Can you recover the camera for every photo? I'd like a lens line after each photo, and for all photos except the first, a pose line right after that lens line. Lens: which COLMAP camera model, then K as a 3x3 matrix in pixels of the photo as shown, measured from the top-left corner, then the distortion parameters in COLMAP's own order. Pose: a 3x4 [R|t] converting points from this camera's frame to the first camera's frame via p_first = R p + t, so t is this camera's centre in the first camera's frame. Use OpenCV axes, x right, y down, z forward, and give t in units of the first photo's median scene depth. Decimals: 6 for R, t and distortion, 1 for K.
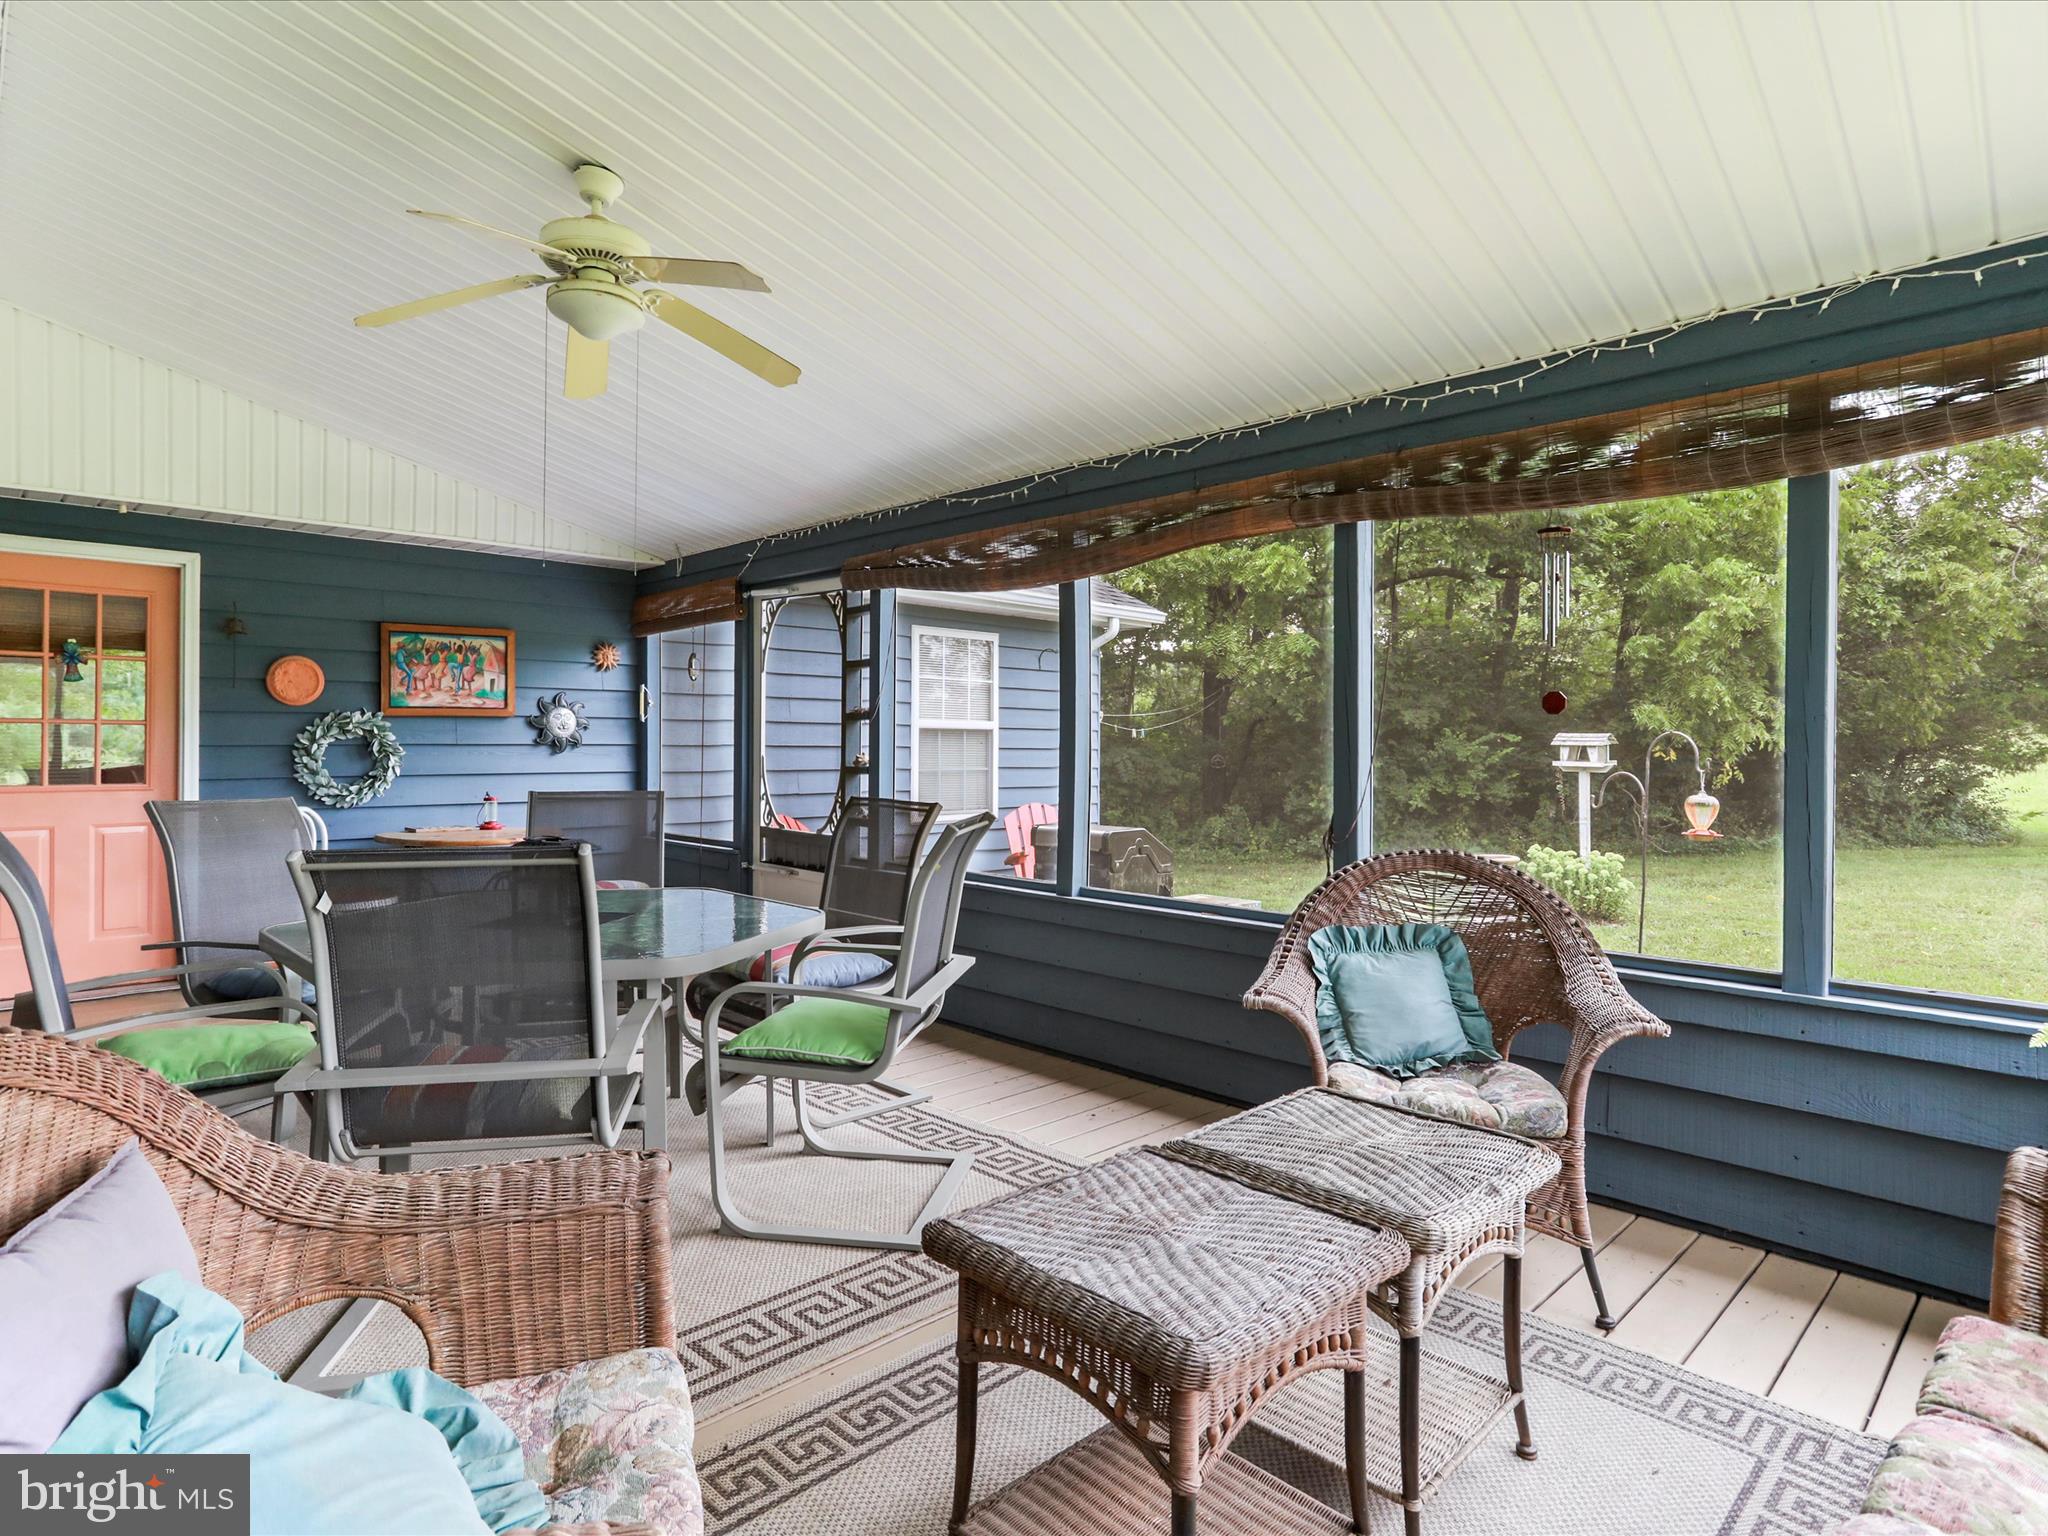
lens RADIAL K [[1110.9, 0, 1024.4], [0, 1110.9, 755.6], [0, 0, 1]] dist [-0.004745, -0.000772]
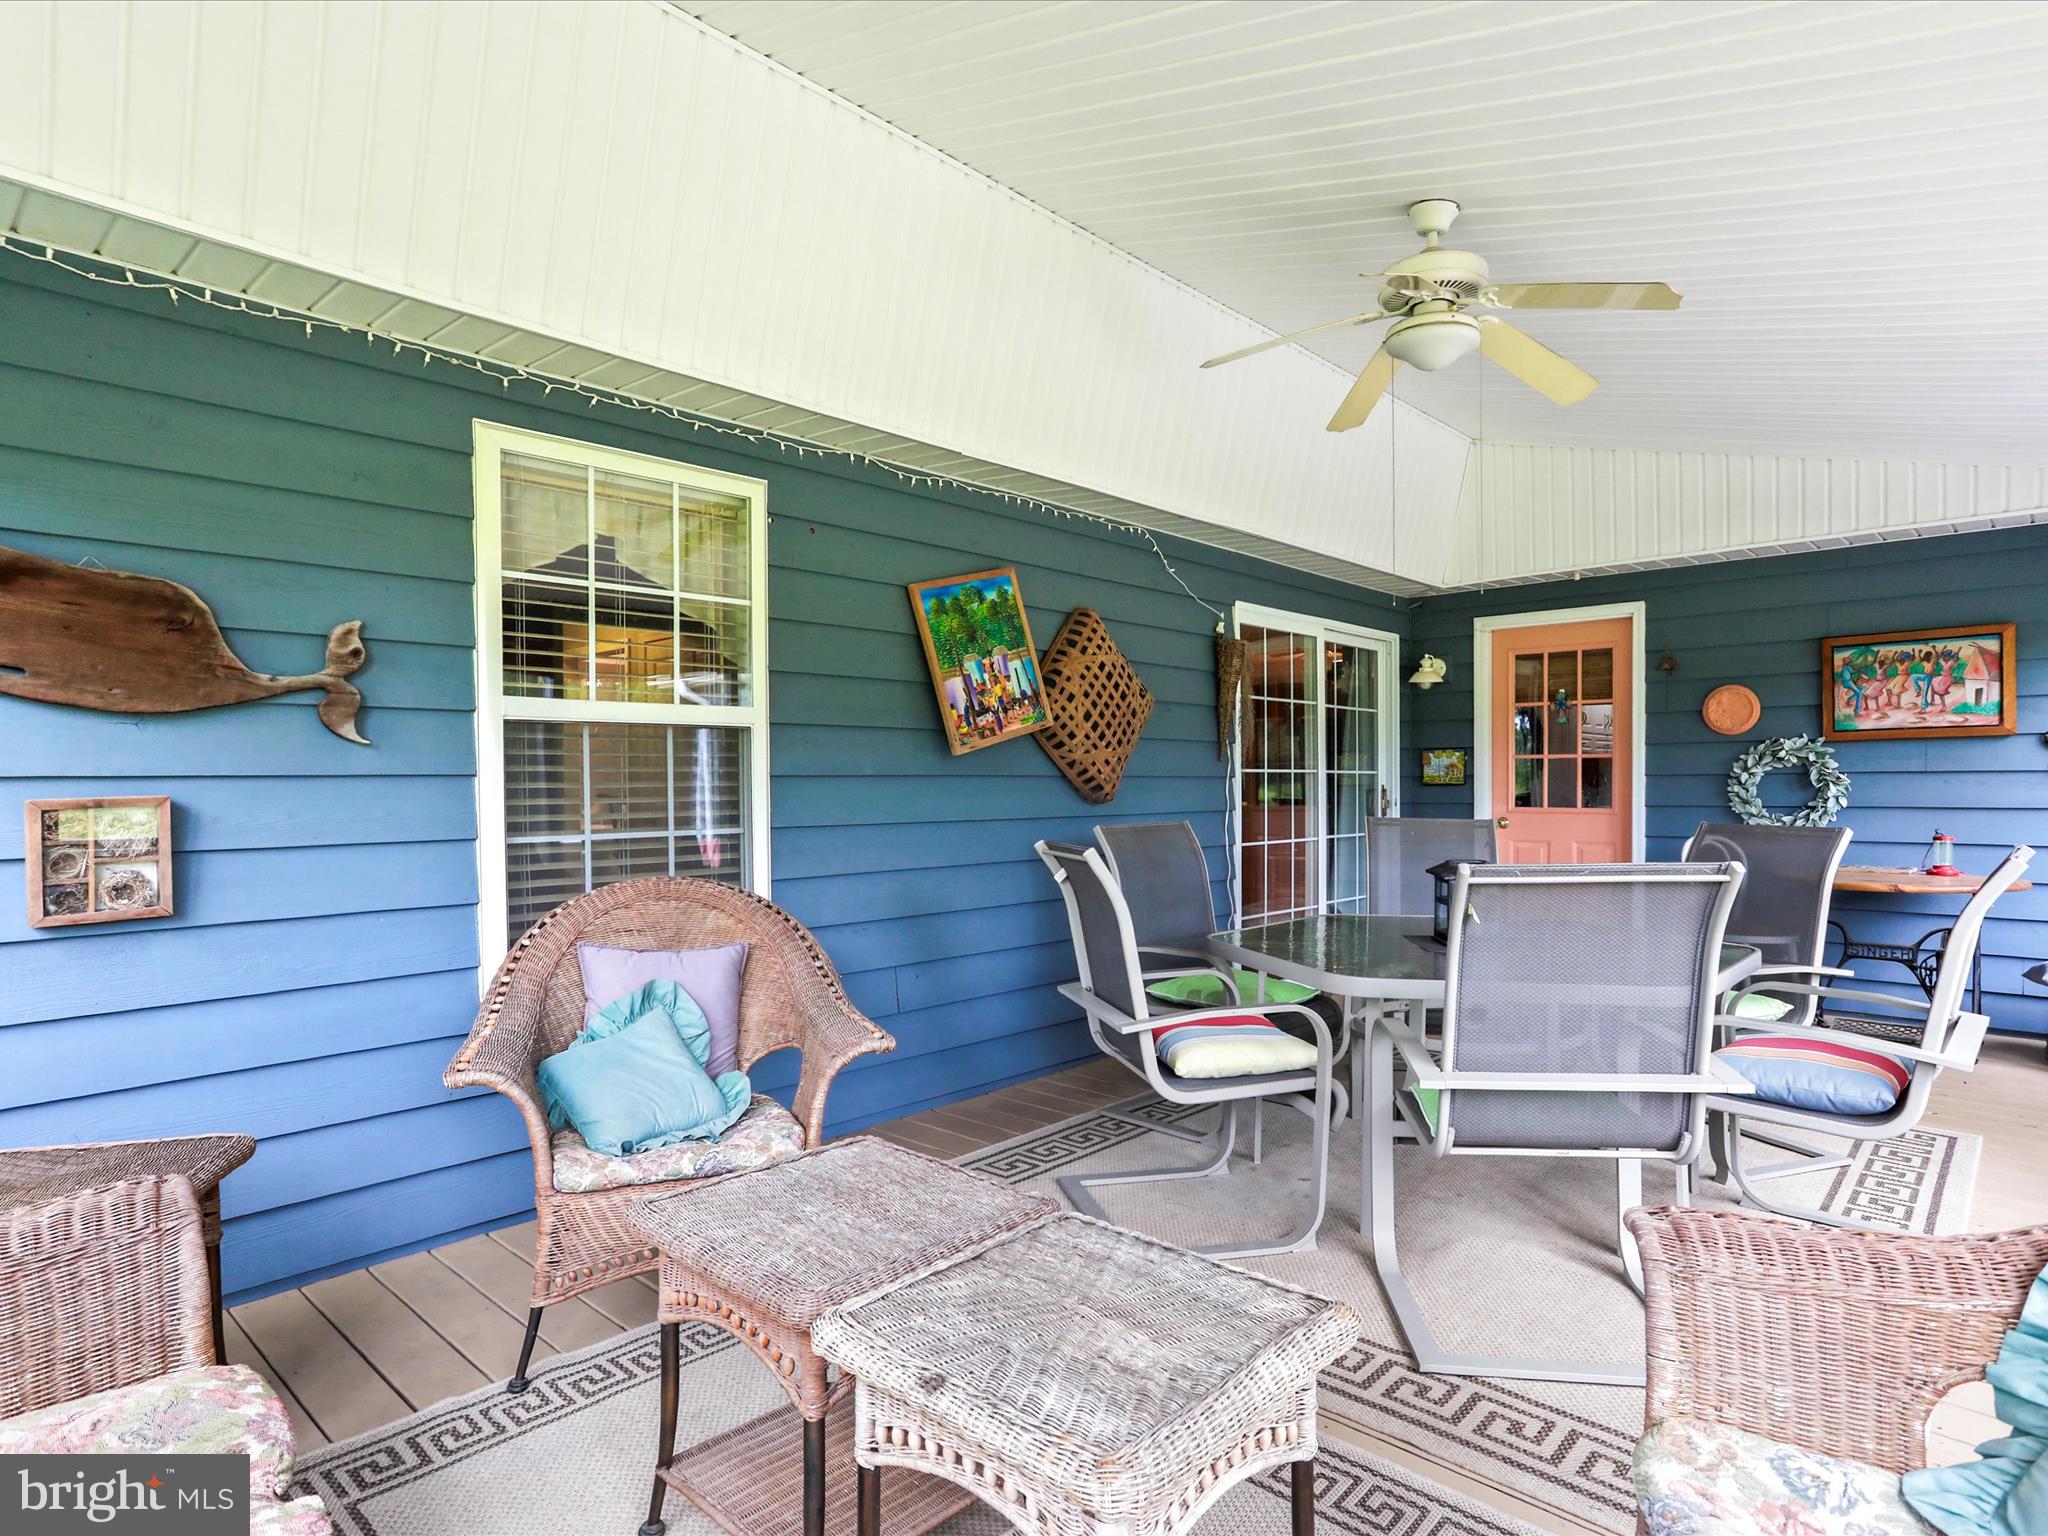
lens RADIAL K [[1110.9, 0, 1024.3], [0, 1110.9, 778.5], [0, 0, 1]] dist [-0.004745, -0.000772]
pose [[0.058779, -0.007459, -0.998243, 0.288037], [-0.005561, 0.999954, -0.007799, 0.005603], [0.998256, 0.006010, 0.058735, 0.286364]]
